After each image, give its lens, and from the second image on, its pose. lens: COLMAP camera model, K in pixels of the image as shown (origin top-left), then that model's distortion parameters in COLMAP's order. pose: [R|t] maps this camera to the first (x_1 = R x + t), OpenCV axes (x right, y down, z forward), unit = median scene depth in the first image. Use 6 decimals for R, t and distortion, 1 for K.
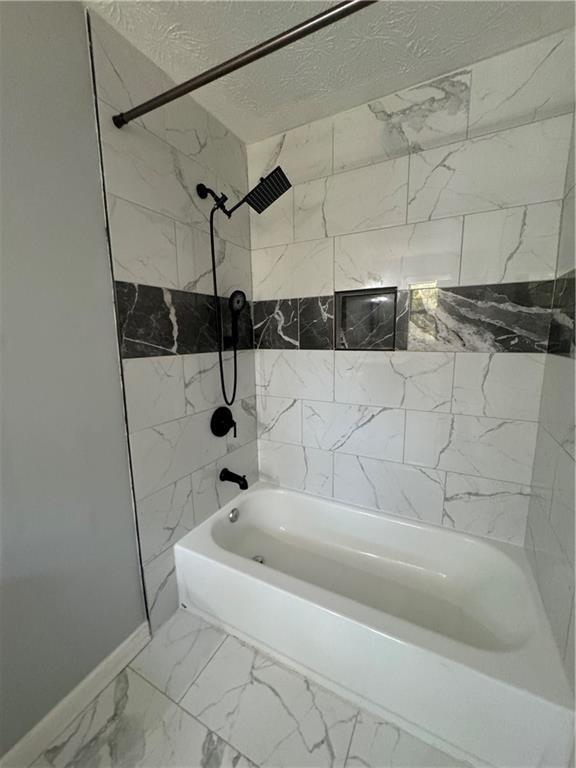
lens RADIAL K [[307.5, 0, 287.5], [0, 307.5, 382.5], [0, 0, 1]] dist [-0.003195, 0.000737]
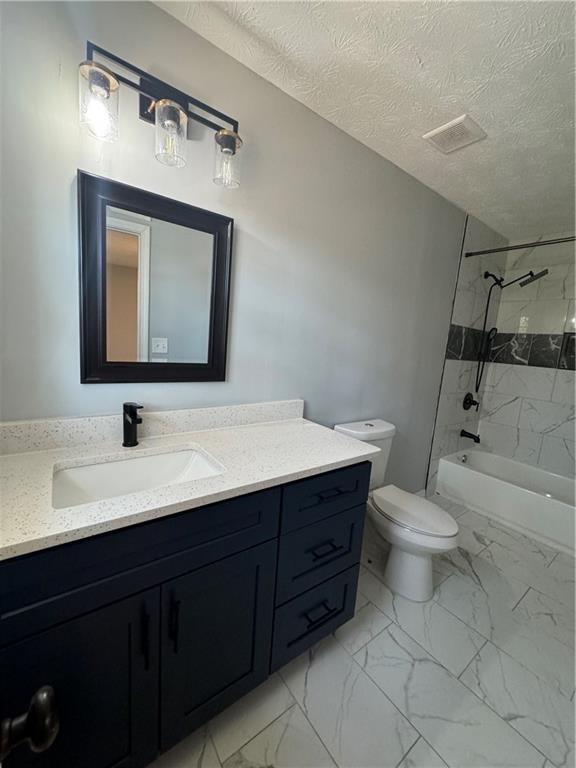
lens RADIAL K [[307.5, 0, 289.1], [0, 307.5, 384.3], [0, 0, 1]] dist [-0.003195, 0.000737]
pose [[0.900957, 0.146045, -0.408592, -0.422124], [-0.158160, 0.987405, 0.004187, 0.180809], [0.404057, 0.060851, 0.912708, -0.966427]]
